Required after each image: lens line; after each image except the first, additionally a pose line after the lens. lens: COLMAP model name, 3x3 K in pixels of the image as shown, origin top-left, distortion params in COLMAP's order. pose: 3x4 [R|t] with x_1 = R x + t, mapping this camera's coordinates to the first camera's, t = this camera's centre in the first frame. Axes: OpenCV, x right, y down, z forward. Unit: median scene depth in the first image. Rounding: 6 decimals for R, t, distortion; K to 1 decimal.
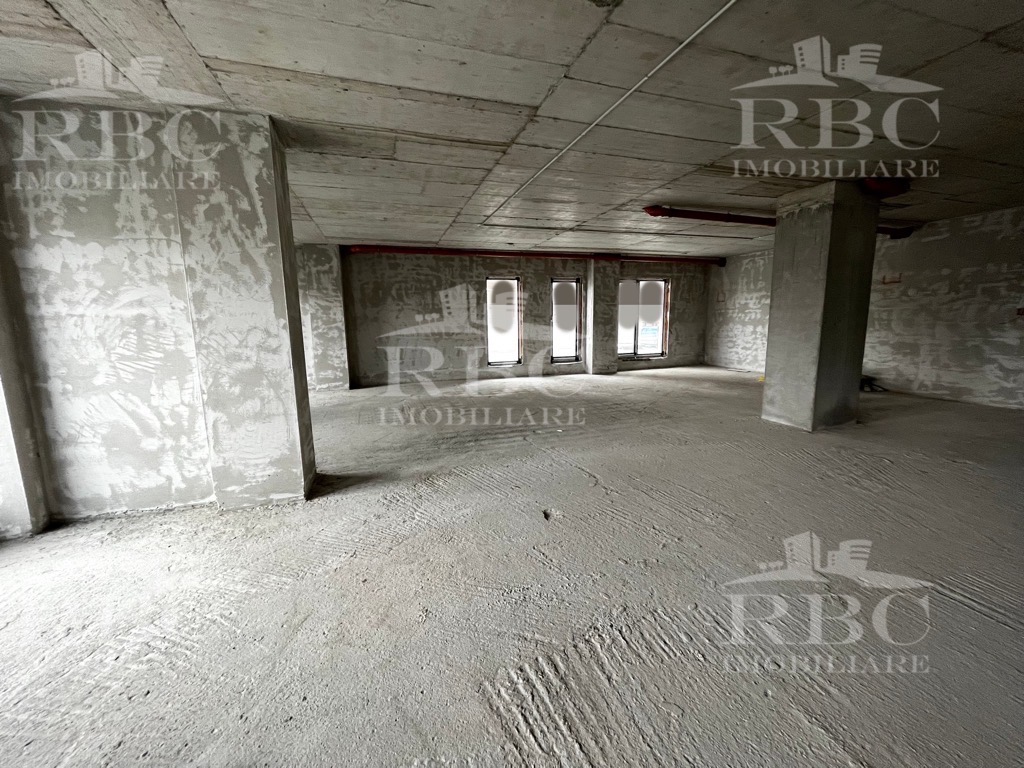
lens RADIAL K [[414.1, 0, 513.7], [0, 414.1, 380.2], [0, 0, 1]] dist [-0.002675, -0.000340]
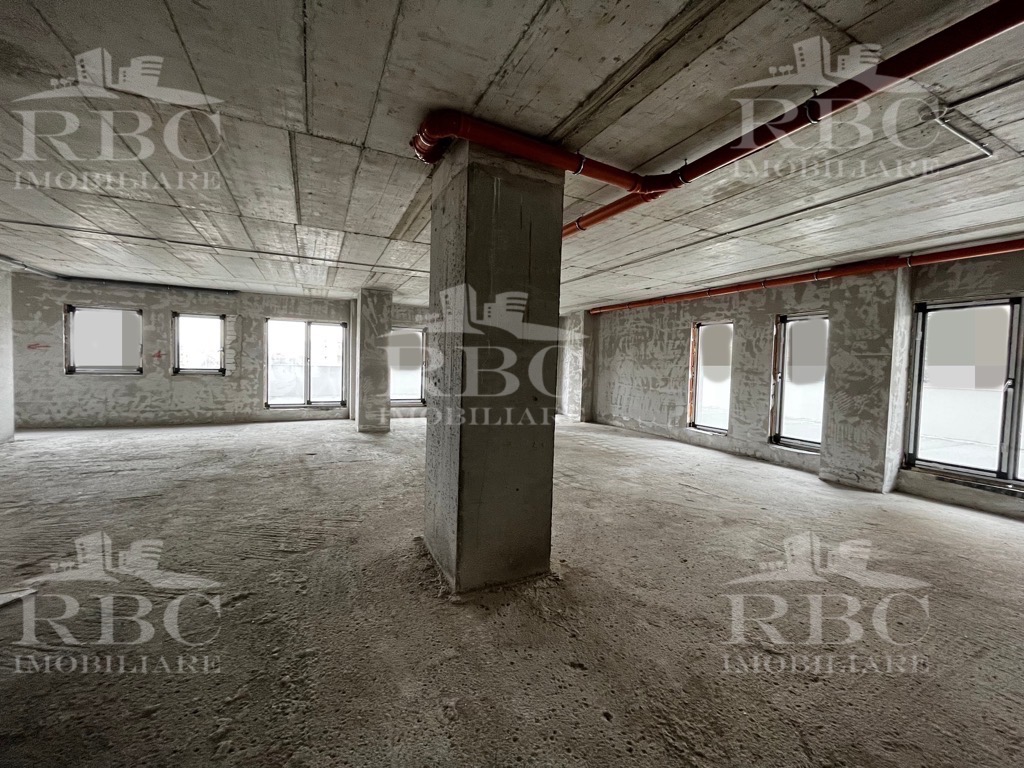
lens RADIAL K [[414.1, 0, 512.4], [0, 414.1, 381.2], [0, 0, 1]] dist [-0.002675, -0.000340]
pose [[0.137821, 0.061595, -0.988540, 0.740633], [-0.182322, 0.982587, 0.035805, -0.095865], [0.973532, 0.175298, 0.146651, 0.535364]]
